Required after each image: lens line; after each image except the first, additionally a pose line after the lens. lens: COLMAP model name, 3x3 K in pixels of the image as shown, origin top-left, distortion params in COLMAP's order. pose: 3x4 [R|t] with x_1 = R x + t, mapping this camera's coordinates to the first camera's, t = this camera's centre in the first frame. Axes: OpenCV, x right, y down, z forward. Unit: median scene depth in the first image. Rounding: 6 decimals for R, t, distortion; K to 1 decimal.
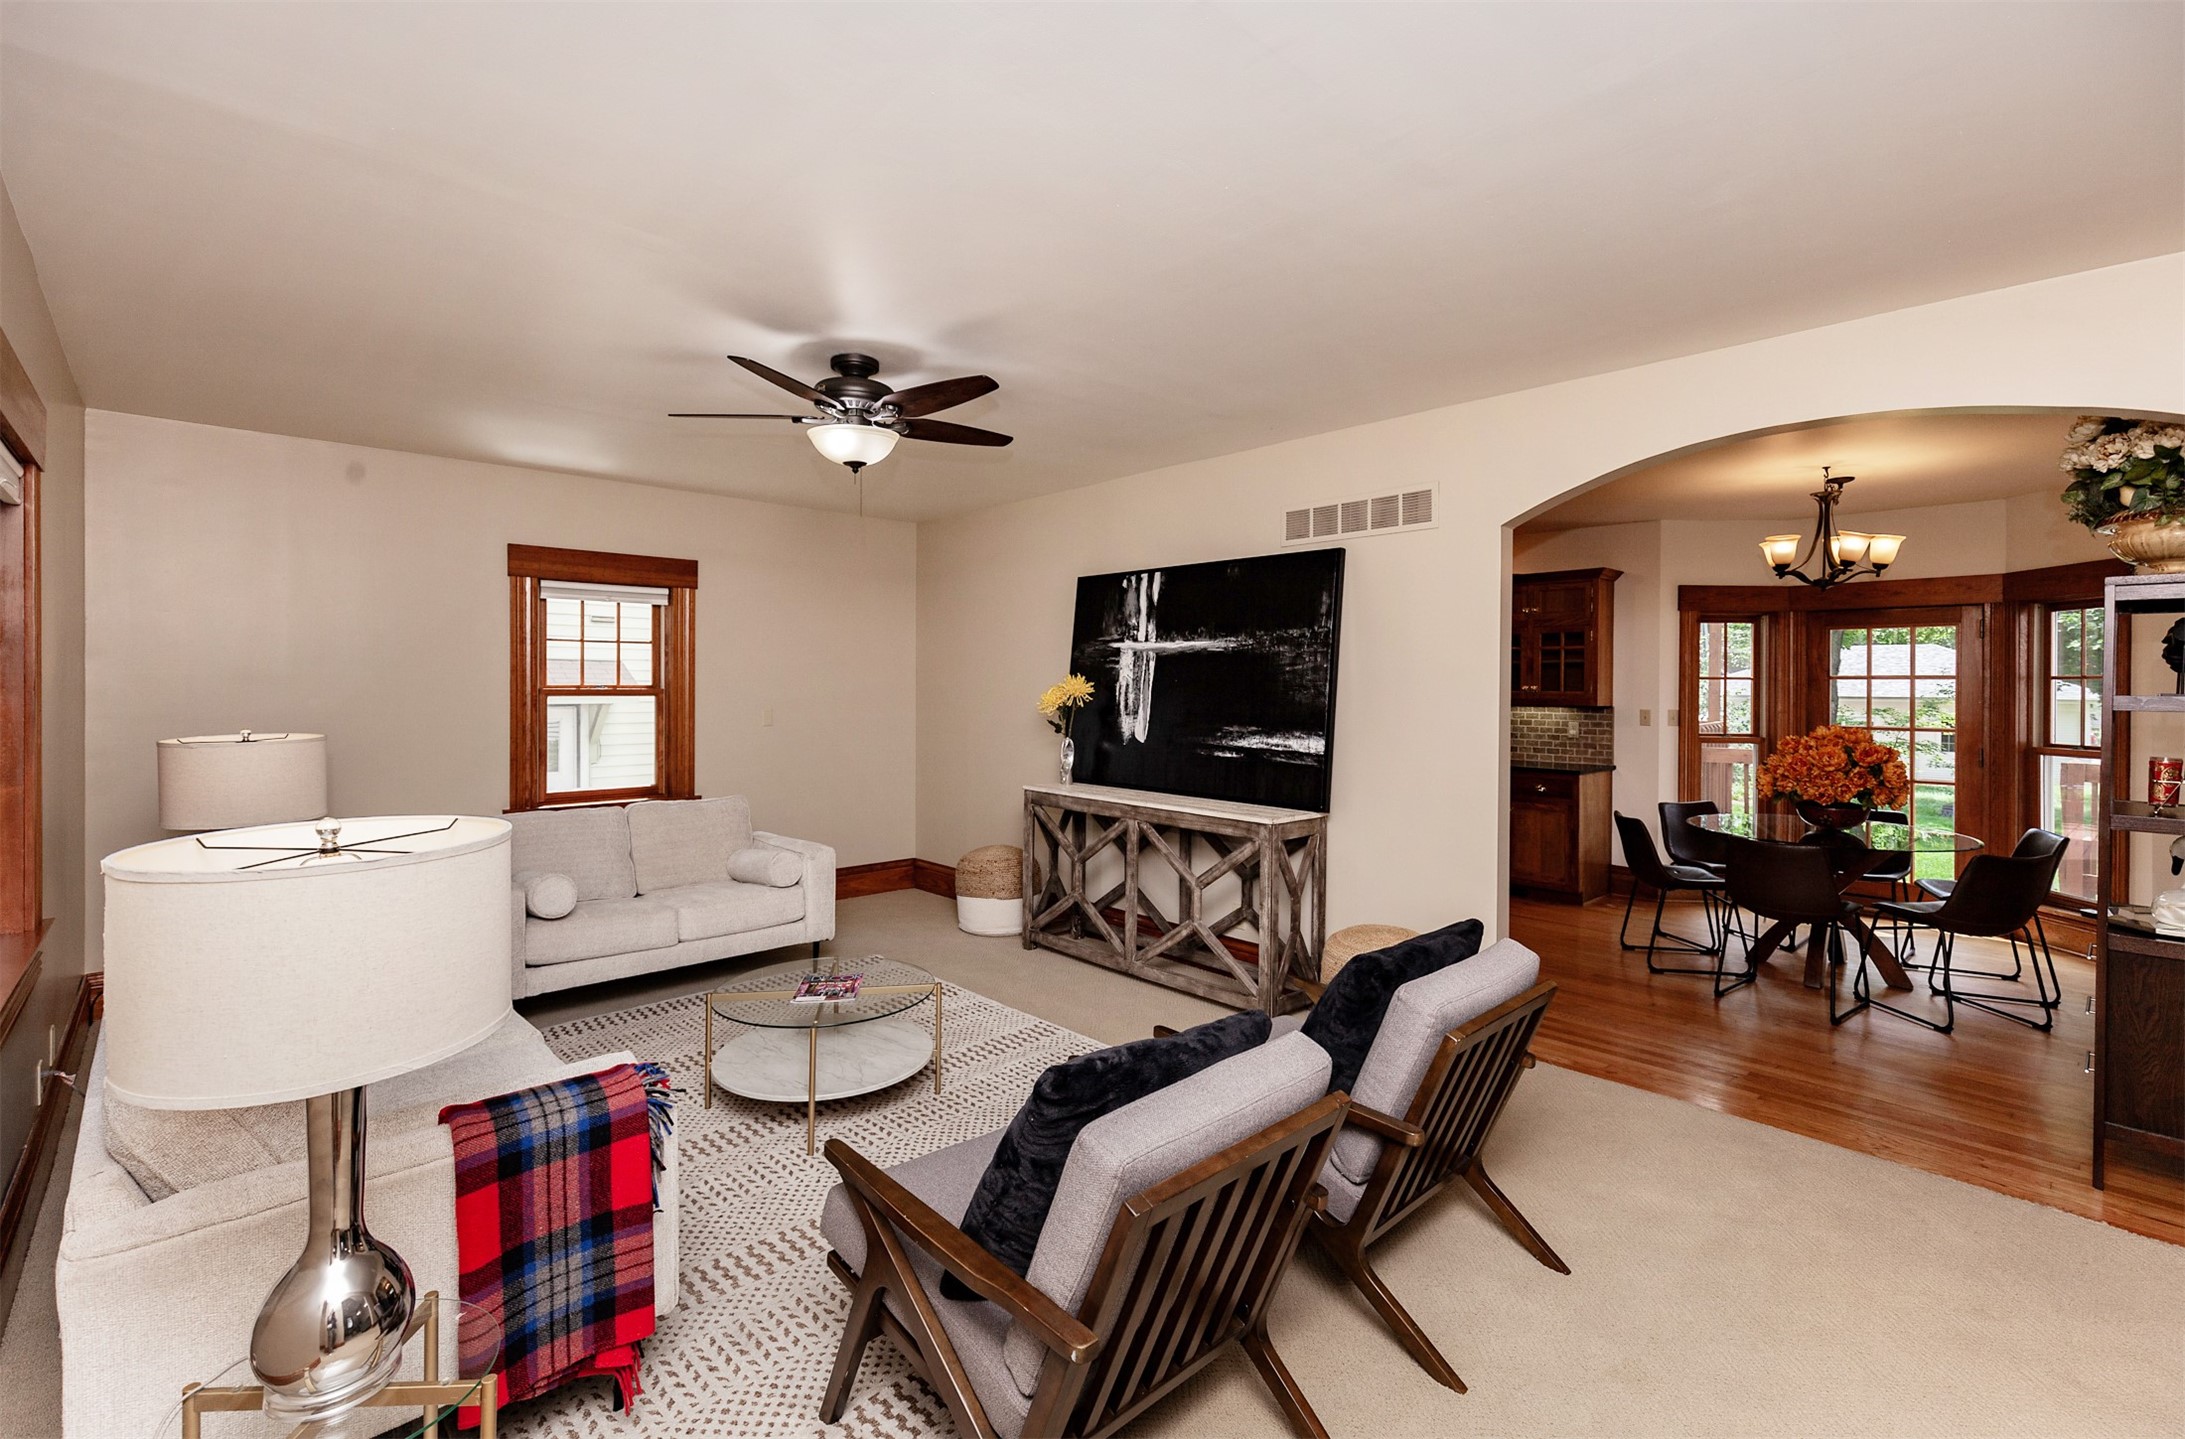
lens RADIAL K [[986.1, 0, 1092.7], [0, 986.1, 683.2], [0, 0, 1]] dist [-0.004512, 0.002177]
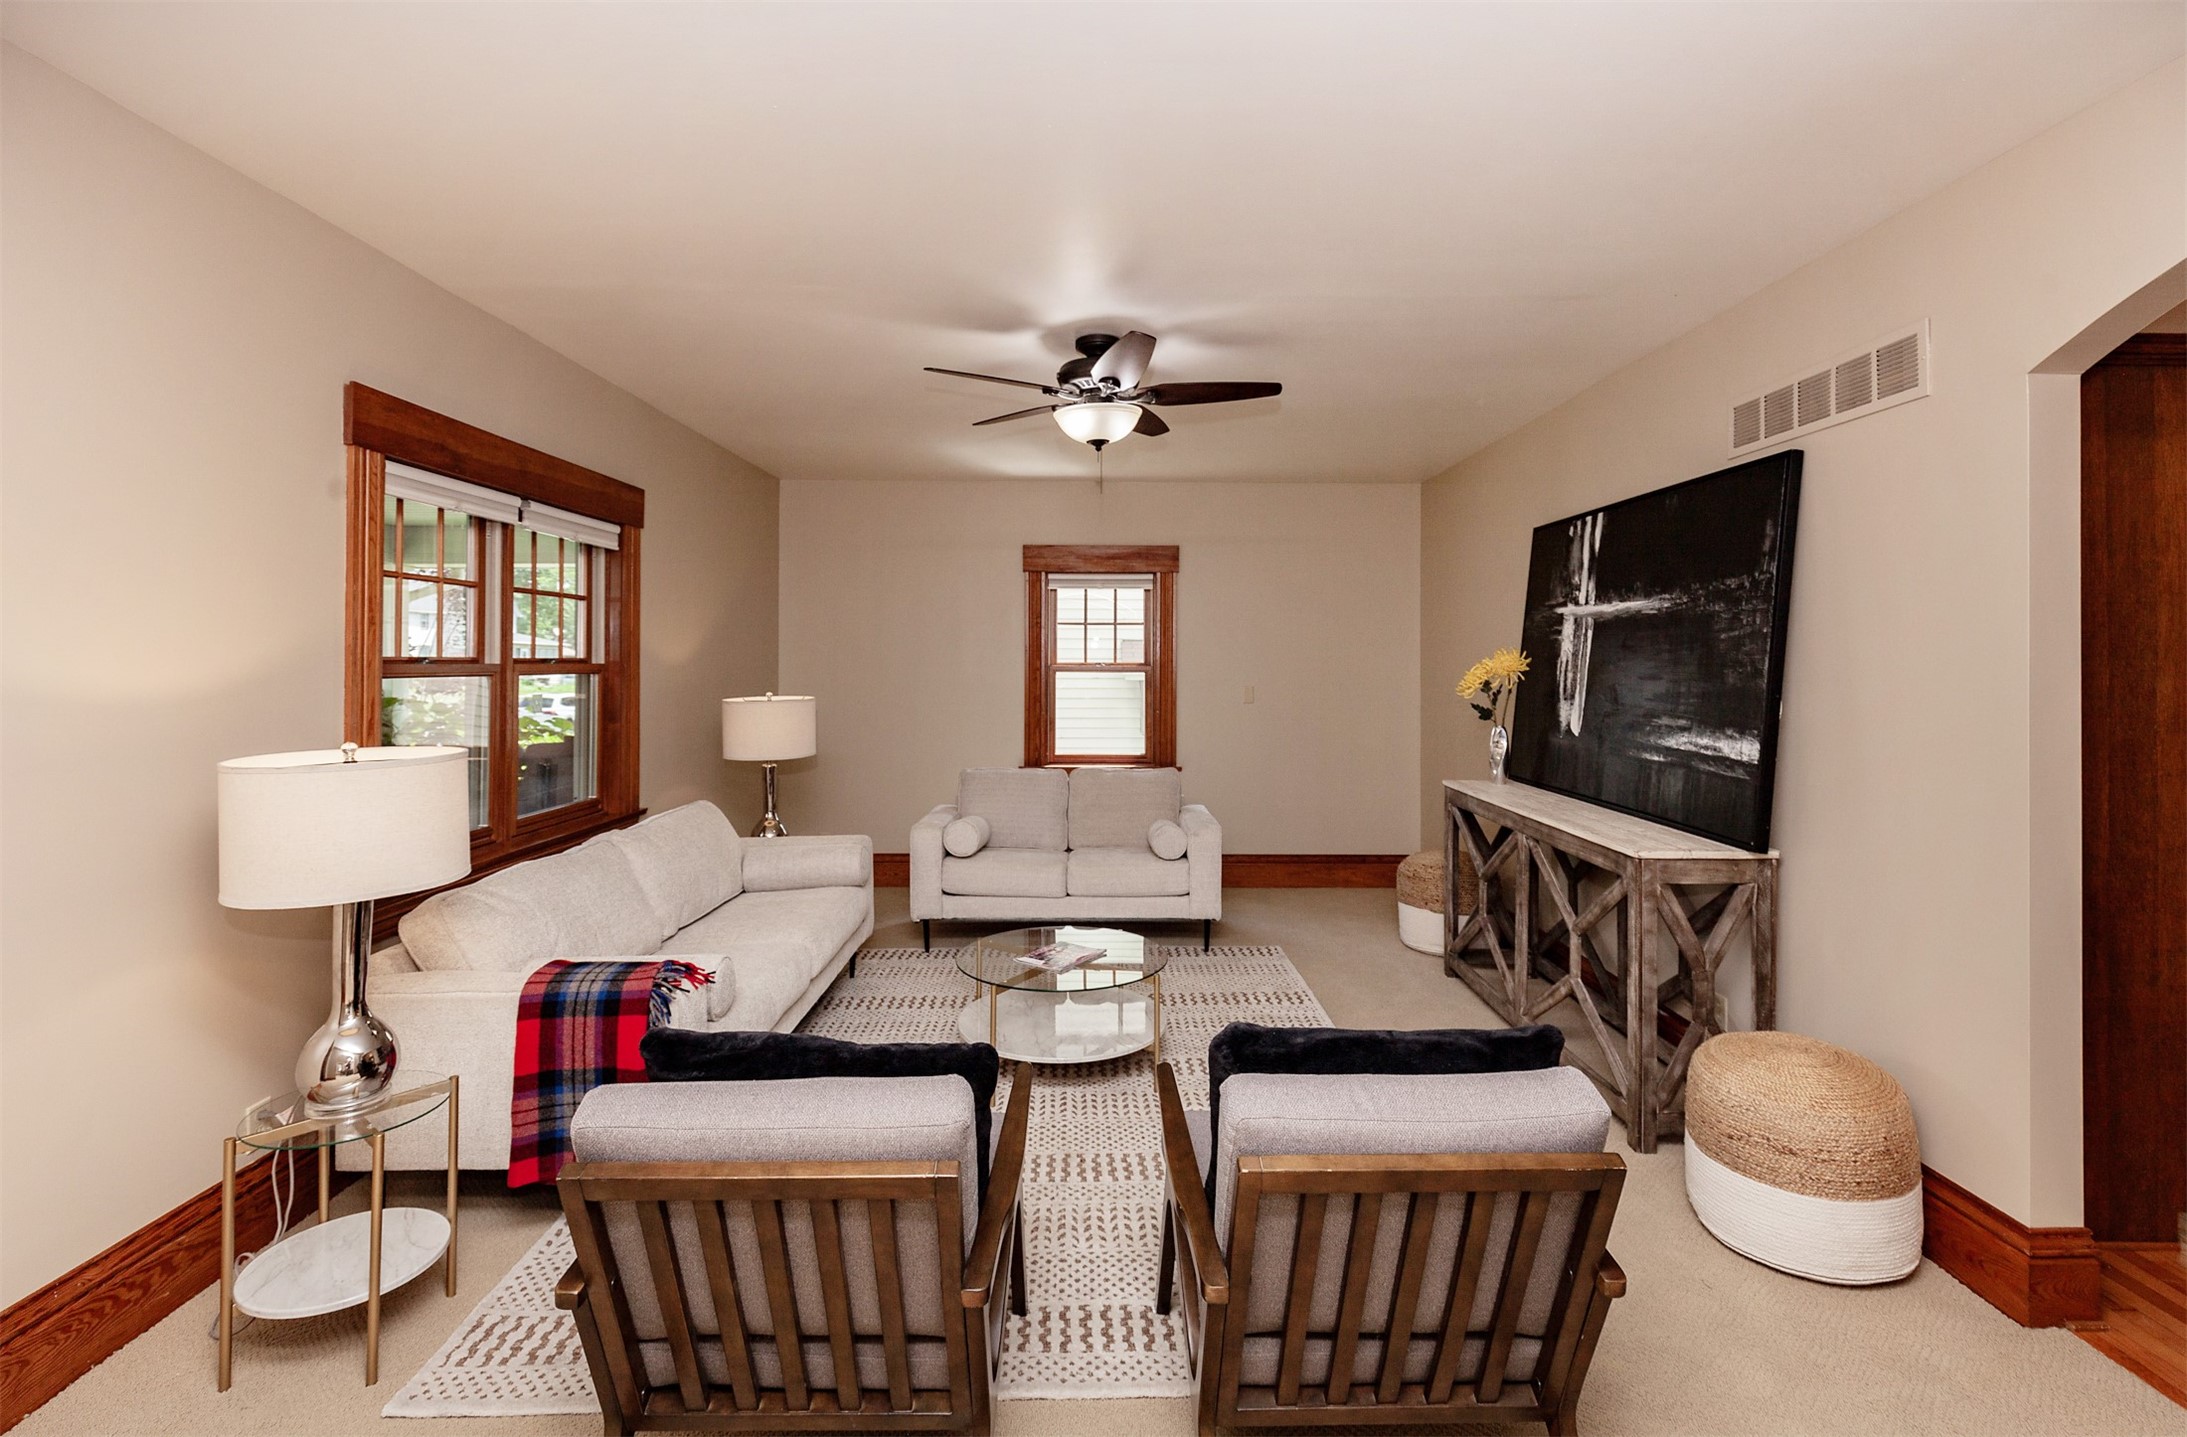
lens RADIAL K [[987.0, 0, 1025.4], [0, 987.0, 642.5], [0, 0, 1]] dist [-0.004512, 0.002177]
pose [[0.726794, -0.014936, -0.686693, 0.276091], [0.001235, 0.999790, -0.020438, 0.002685], [0.686854, 0.014006, 0.726660, 0.148139]]
